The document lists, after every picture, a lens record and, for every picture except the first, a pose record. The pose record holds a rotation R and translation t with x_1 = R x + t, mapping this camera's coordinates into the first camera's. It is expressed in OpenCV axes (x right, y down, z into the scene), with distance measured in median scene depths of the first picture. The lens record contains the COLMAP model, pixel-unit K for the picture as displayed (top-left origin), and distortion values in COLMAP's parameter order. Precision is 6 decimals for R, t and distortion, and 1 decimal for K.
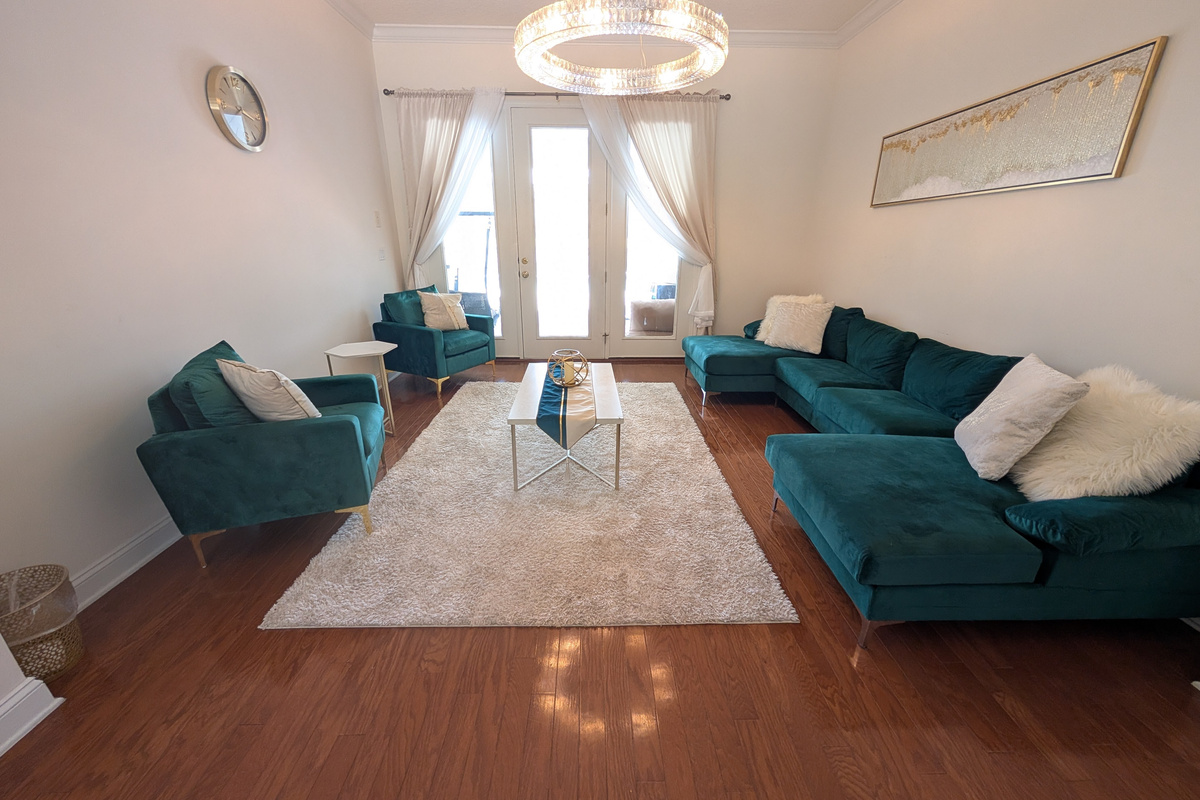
lens RADIAL K [[454.4, 0, 600.0], [0, 454.4, 400.0], [0, 0, 1]] dist [-0.000658, -0.000024]
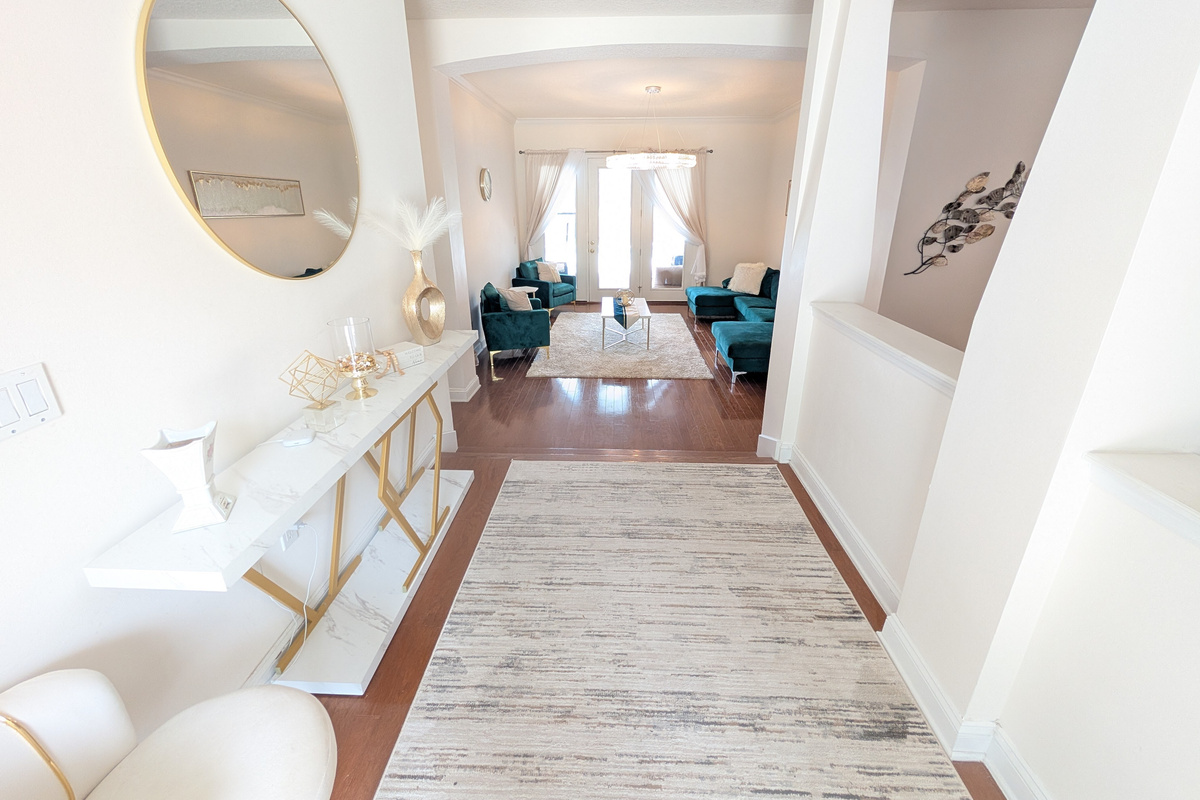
lens RADIAL K [[456.2, 0, 599.0], [0, 456.2, 348.6], [0, 0, 1]] dist [-0.000463, 0.000027]
pose [[0.998303, 0.009240, -0.057489, -0.045428], [-0.011476, 0.999186, -0.038679, 0.172924], [0.057085, 0.039273, 0.997597, -0.771050]]
